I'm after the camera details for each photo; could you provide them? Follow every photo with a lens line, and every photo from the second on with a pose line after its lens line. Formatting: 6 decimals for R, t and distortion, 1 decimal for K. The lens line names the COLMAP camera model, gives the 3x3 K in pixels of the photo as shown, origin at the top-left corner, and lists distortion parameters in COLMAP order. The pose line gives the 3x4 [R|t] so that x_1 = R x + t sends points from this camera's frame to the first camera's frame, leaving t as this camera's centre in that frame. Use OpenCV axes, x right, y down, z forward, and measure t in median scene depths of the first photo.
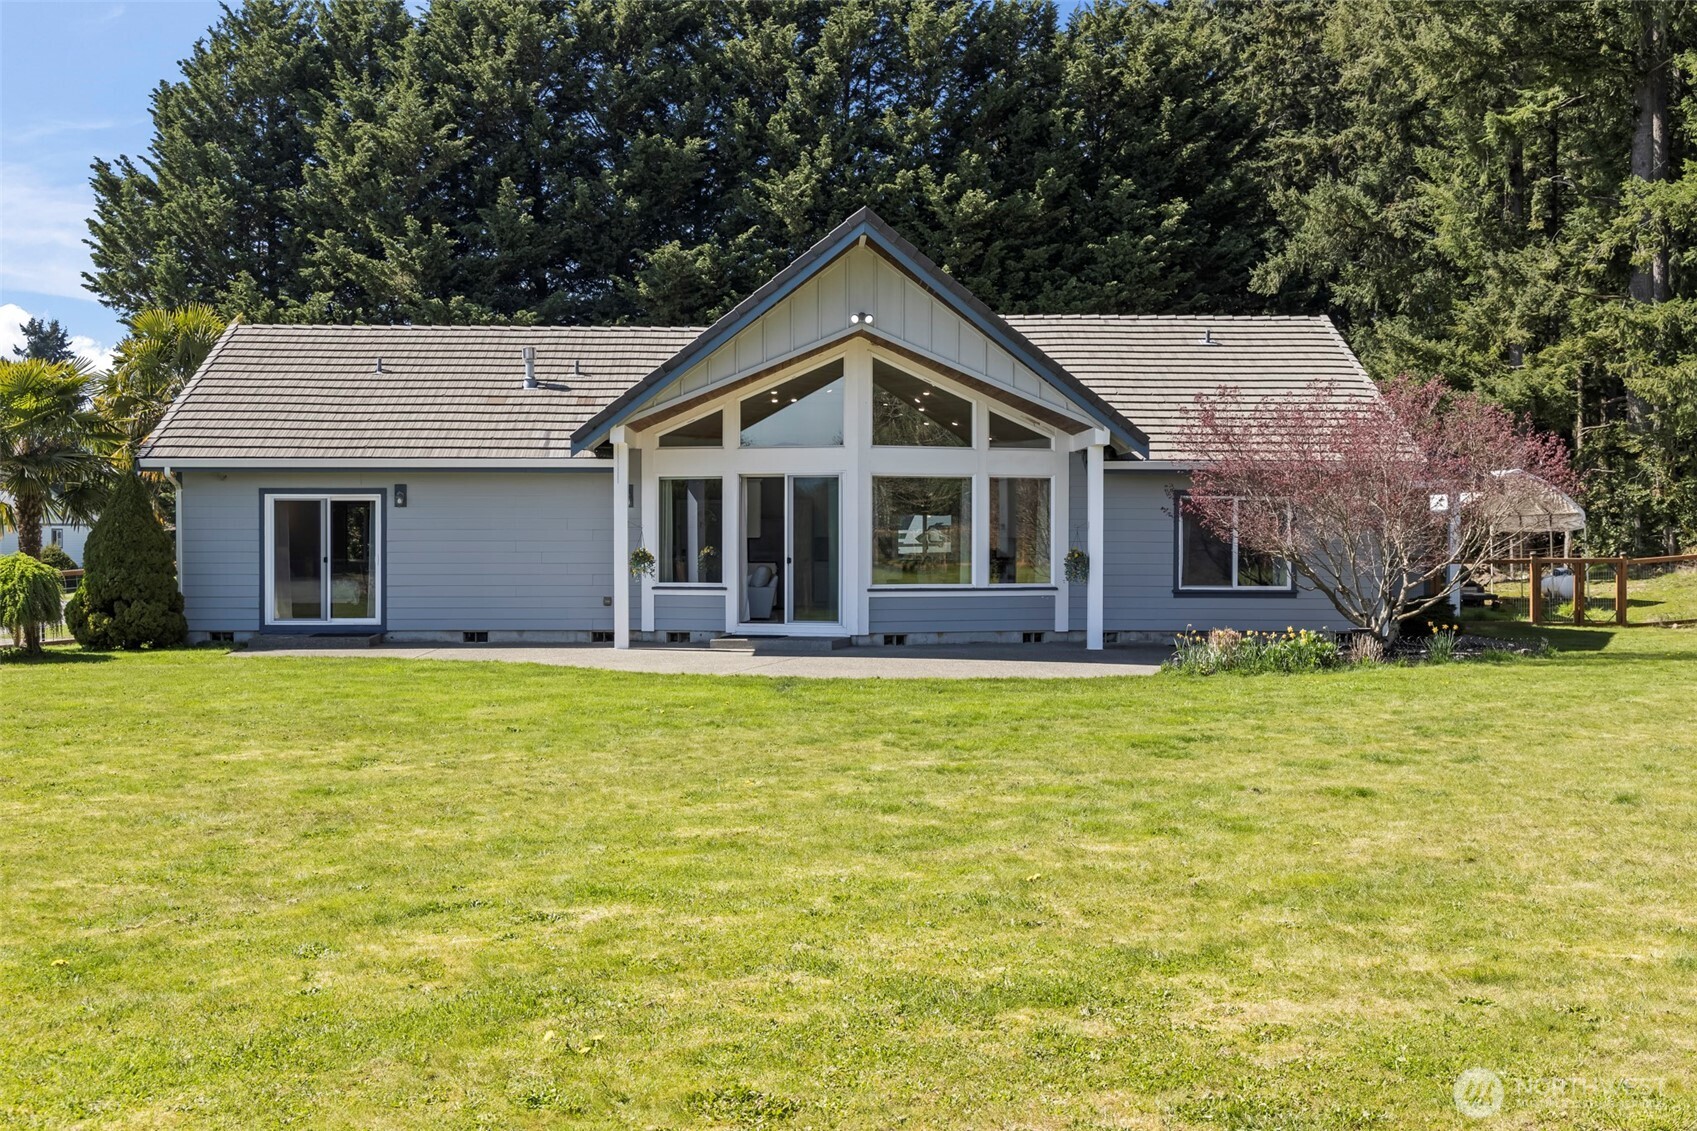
lens RADIAL K [[1967.4, 0, 848.5], [0, 1967.4, 568.2], [0, 0, 1]] dist [0.003444, 0.000000]
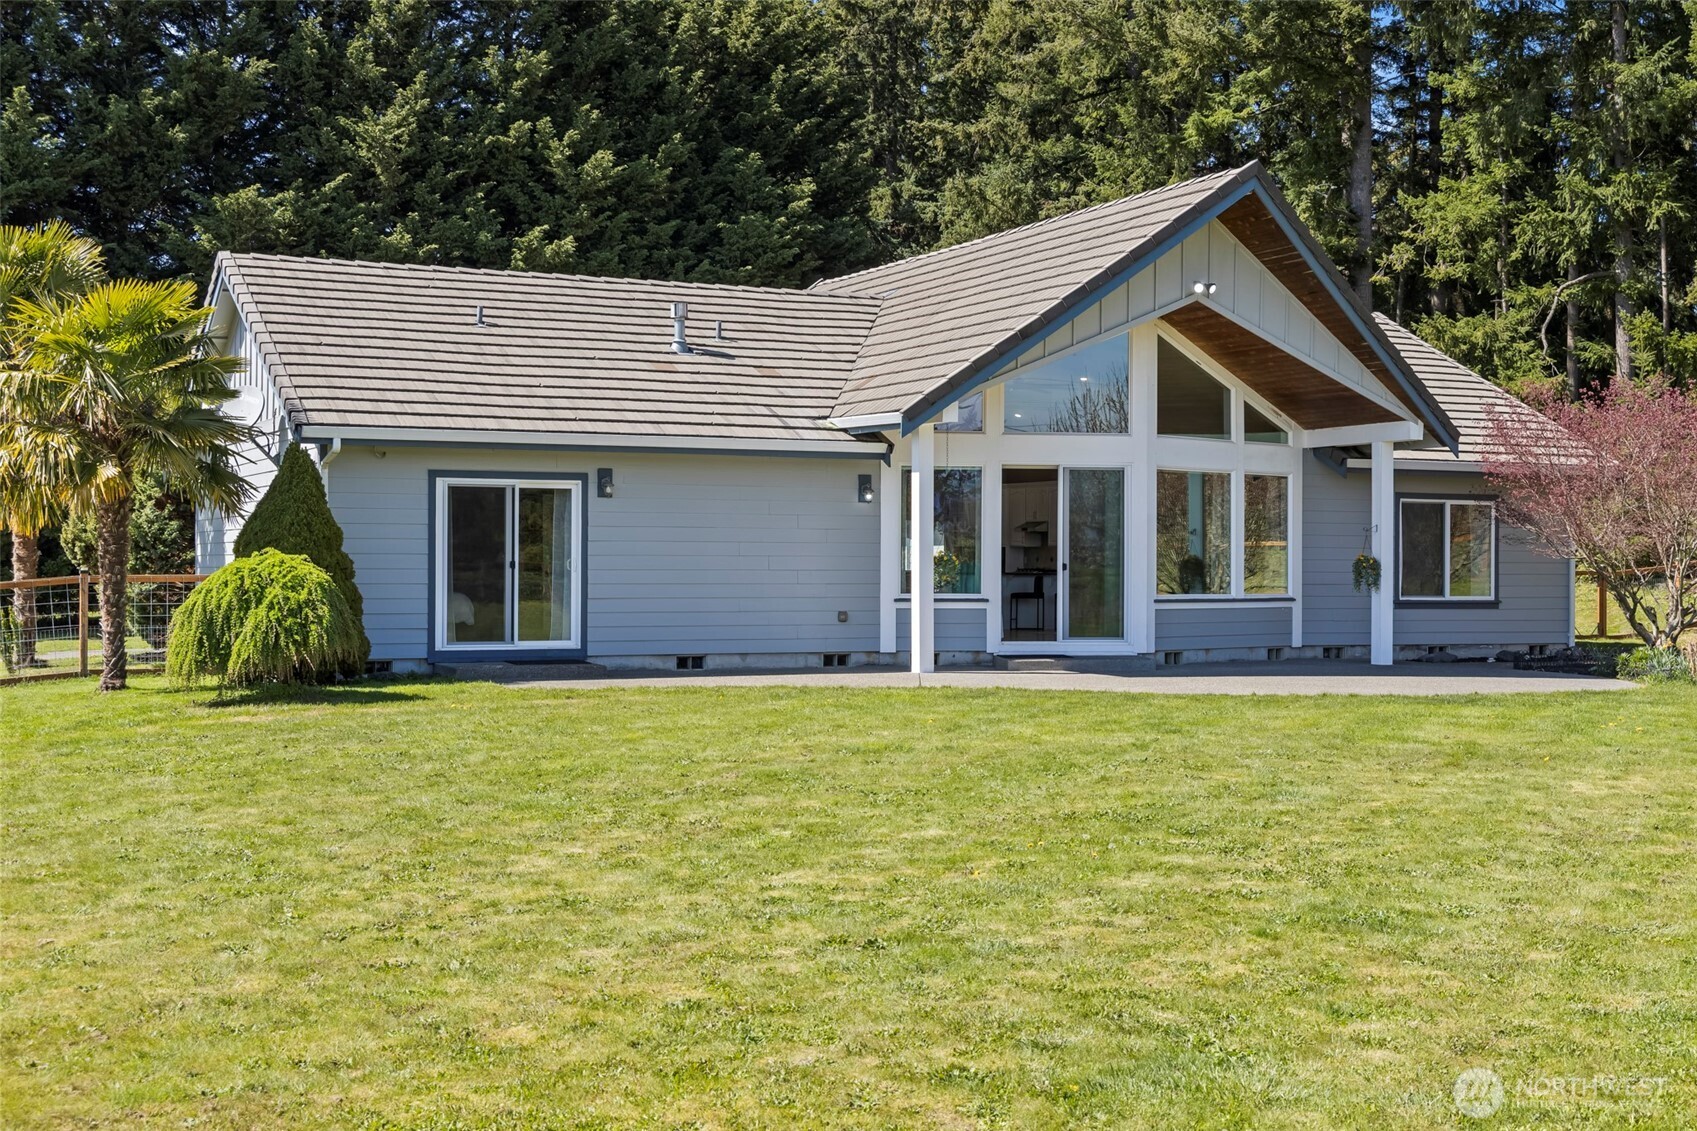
lens RADIAL K [[2202.4, 0, 848.1], [0, 2202.4, 564.3], [0, 0, 1]] dist [0.011689, 0.000000]
pose [[0.912851, 0.002928, 0.408283, -0.468508], [0.003519, 0.999881, -0.015038, 0.008376], [-0.408279, 0.015164, 0.912731, 0.152165]]
